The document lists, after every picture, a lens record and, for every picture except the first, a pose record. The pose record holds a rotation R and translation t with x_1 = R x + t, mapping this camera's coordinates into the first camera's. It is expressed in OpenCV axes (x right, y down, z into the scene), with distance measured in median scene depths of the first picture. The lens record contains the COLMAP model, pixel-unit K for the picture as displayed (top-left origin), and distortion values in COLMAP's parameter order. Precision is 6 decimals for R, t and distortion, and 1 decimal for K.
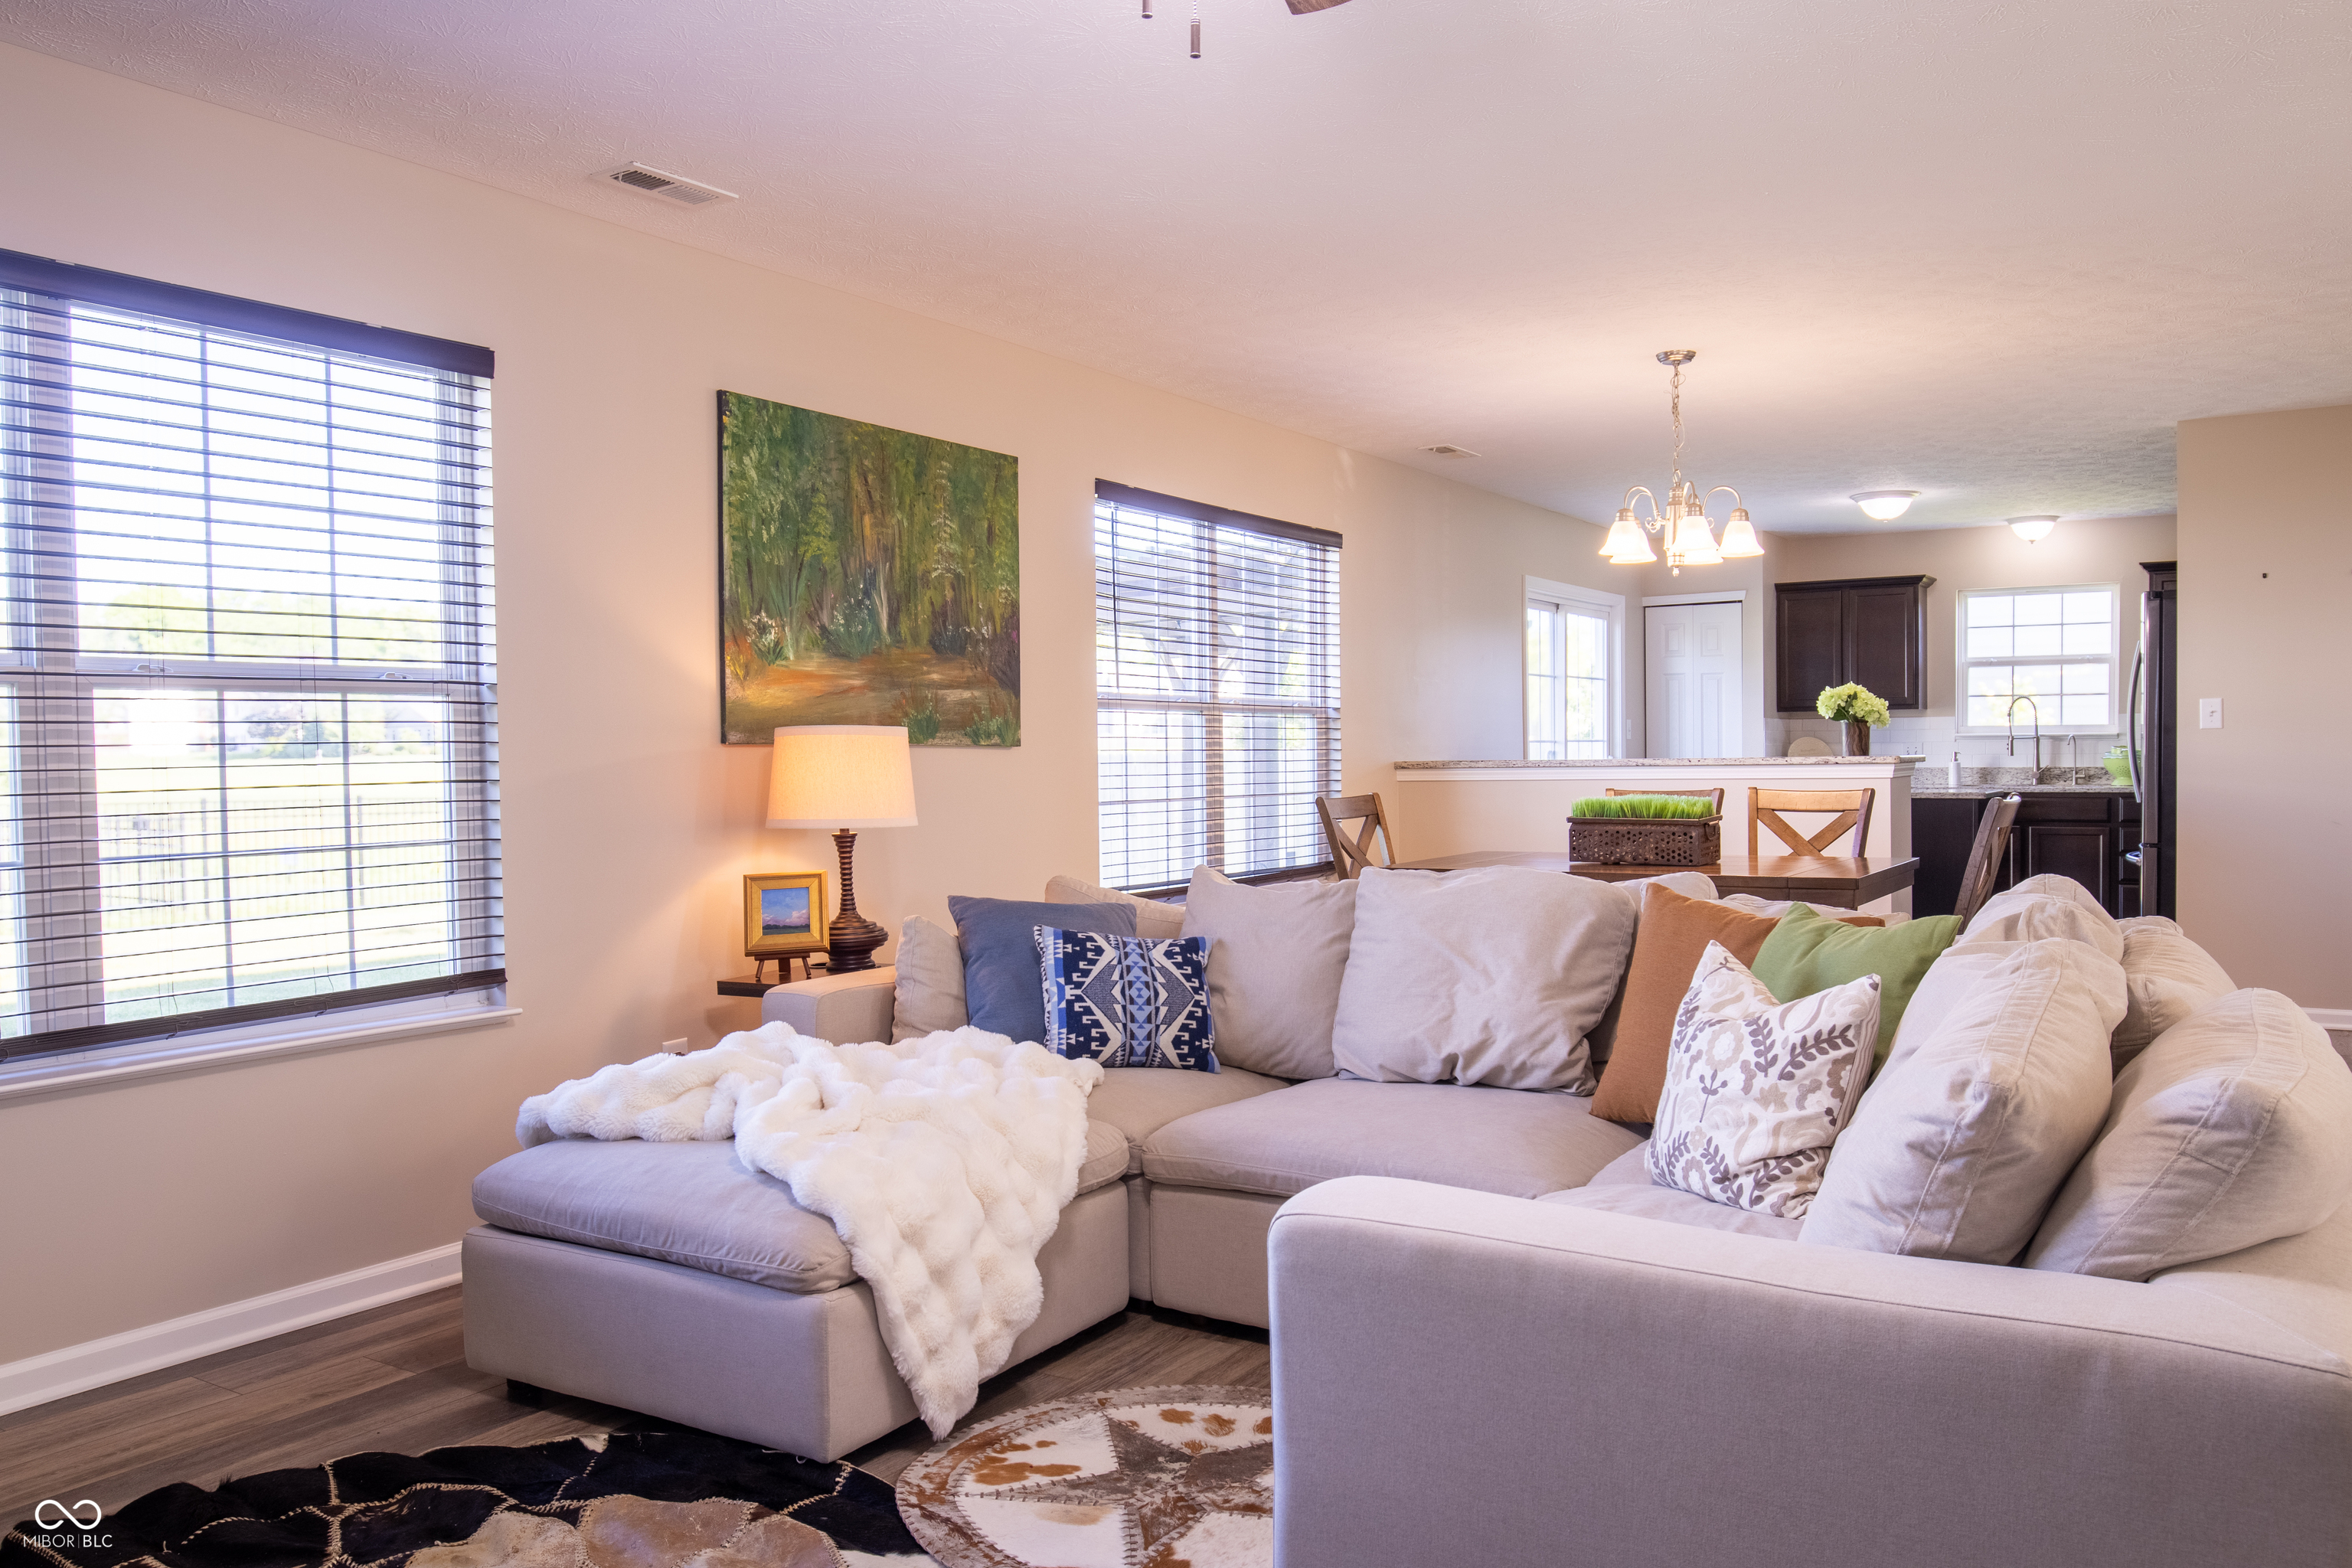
lens RADIAL K [[1753.5, 0, 1190.4], [0, 1753.5, 798.0], [0, 0, 1]] dist [-0.026819, -0.018110]
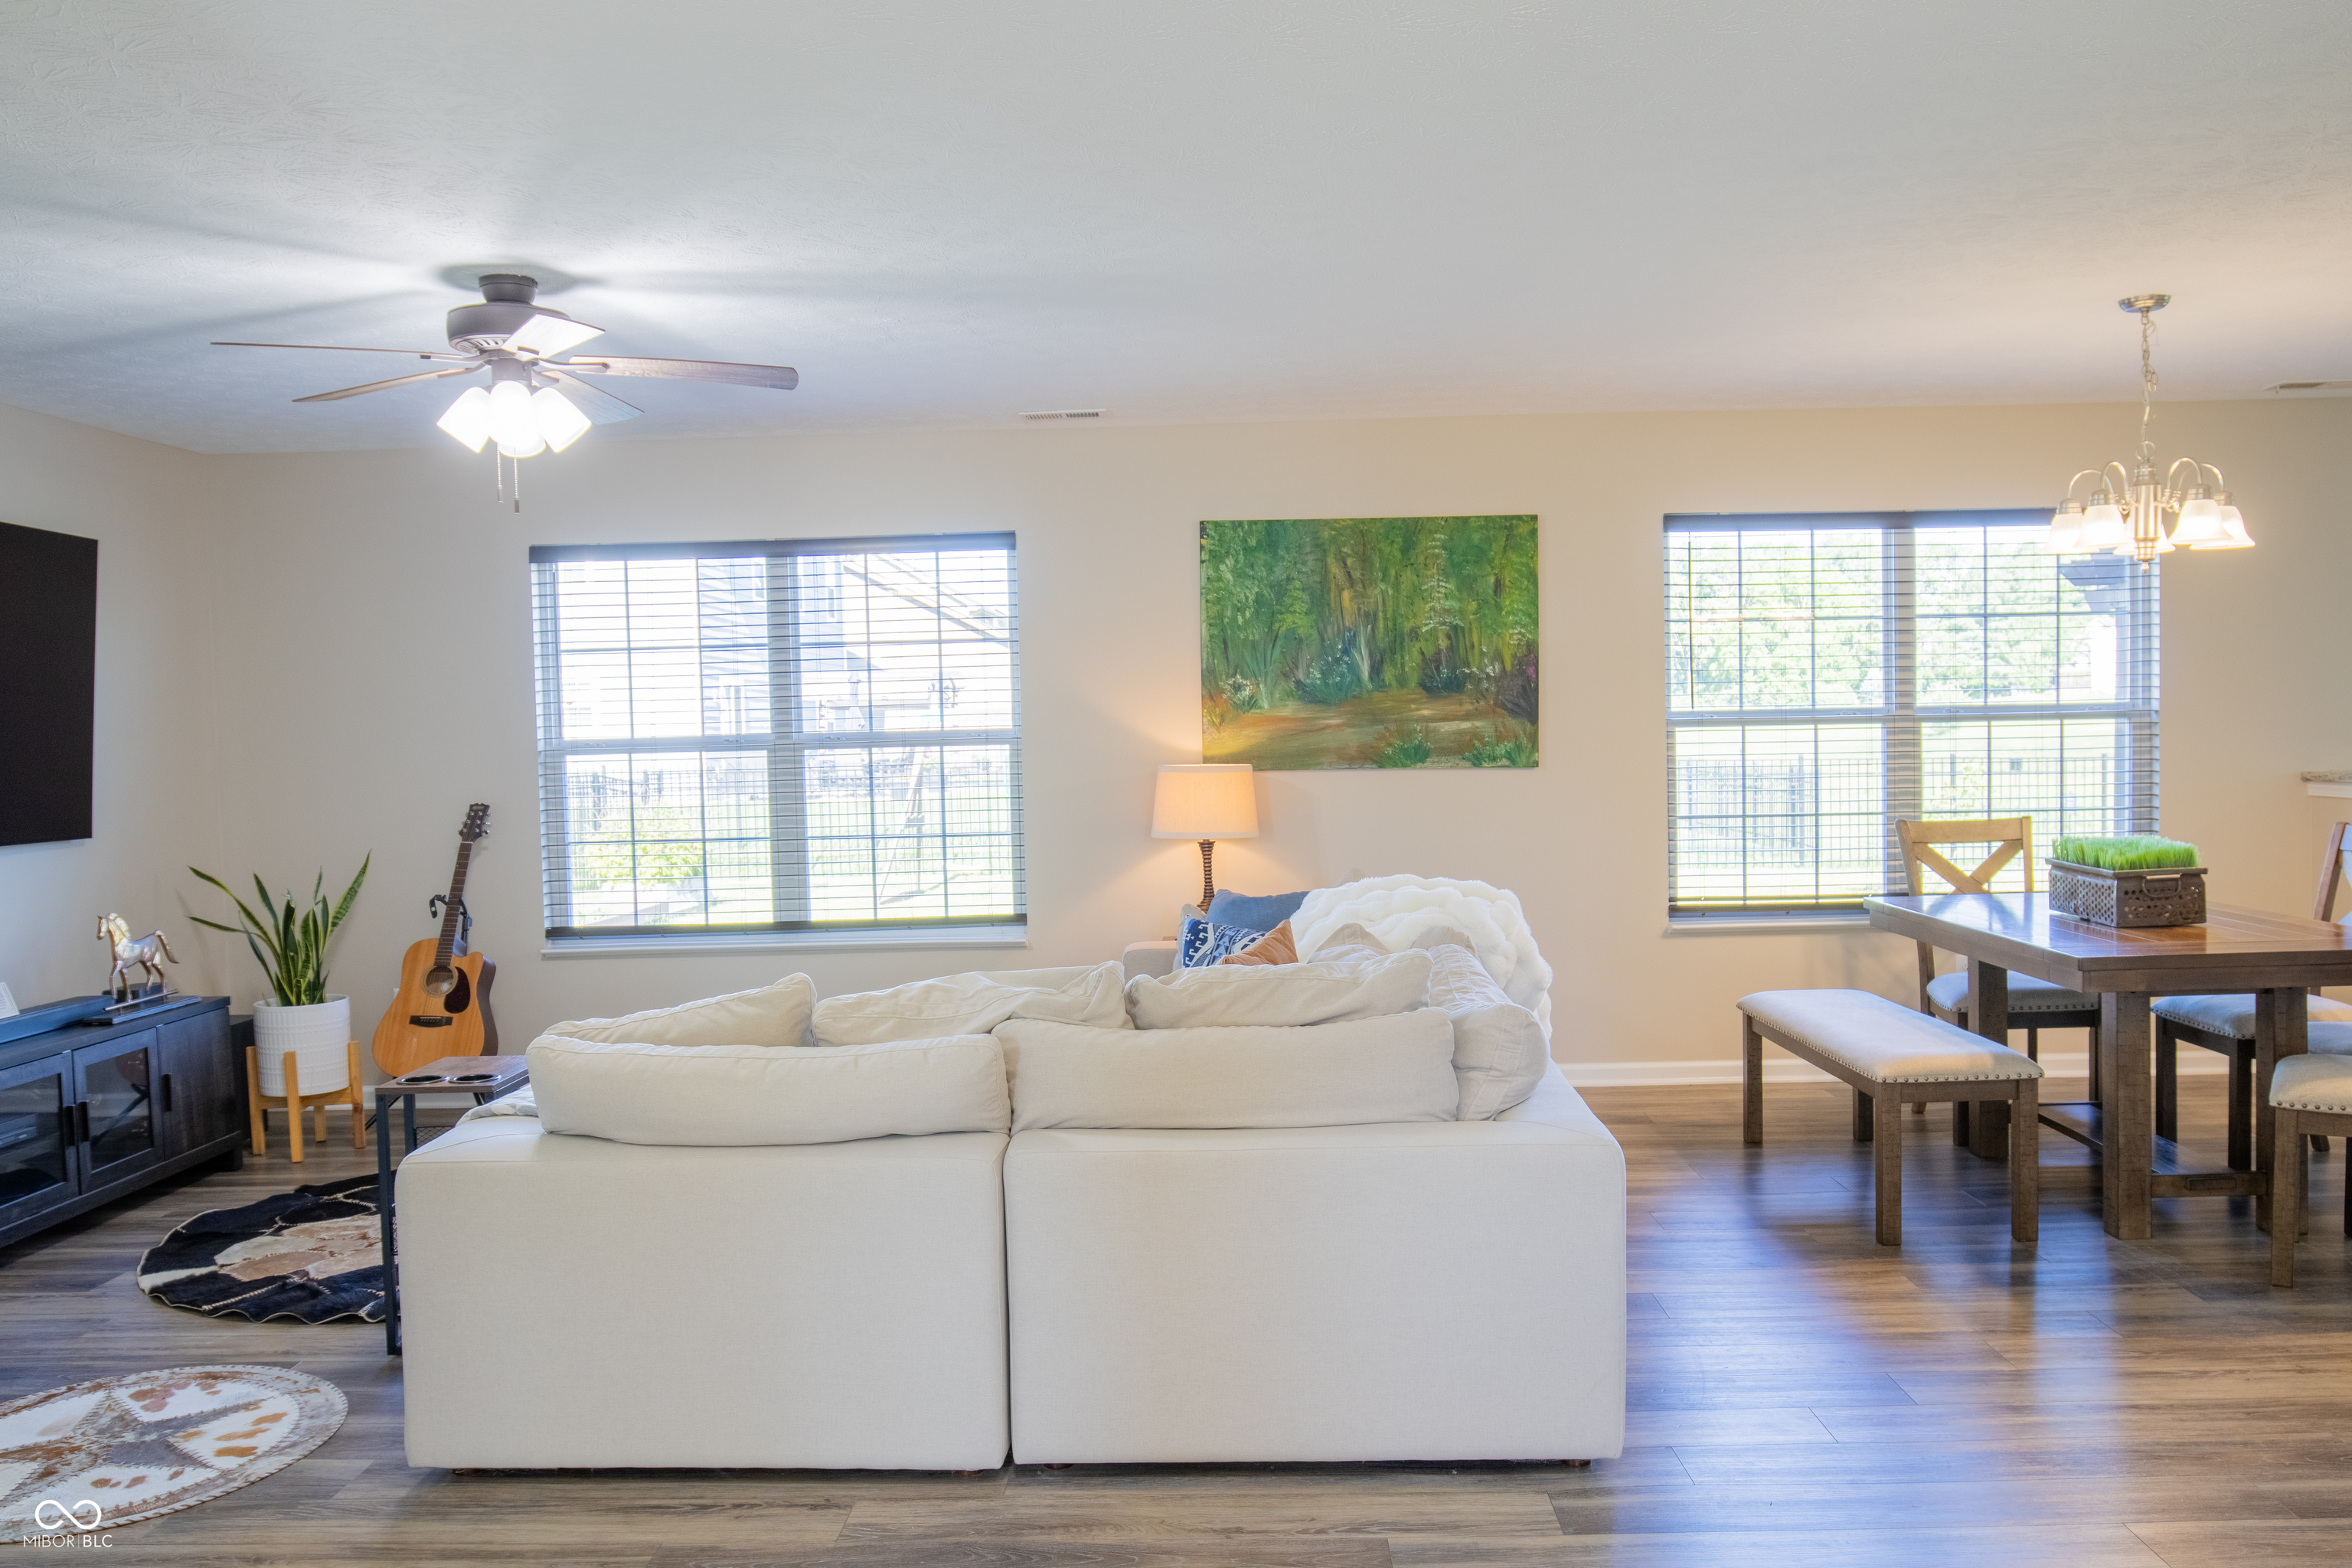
lens RADIAL K [[1842.5, 0, 1172.9], [0, 1842.5, 806.9], [0, 0, 1]] dist [-0.034727, 0.011201]
pose [[0.506195, 0.039530, -0.861513, 0.945884], [-0.005007, 0.999067, 0.042900, -0.061969], [0.862405, -0.017402, 0.505920, 0.208770]]
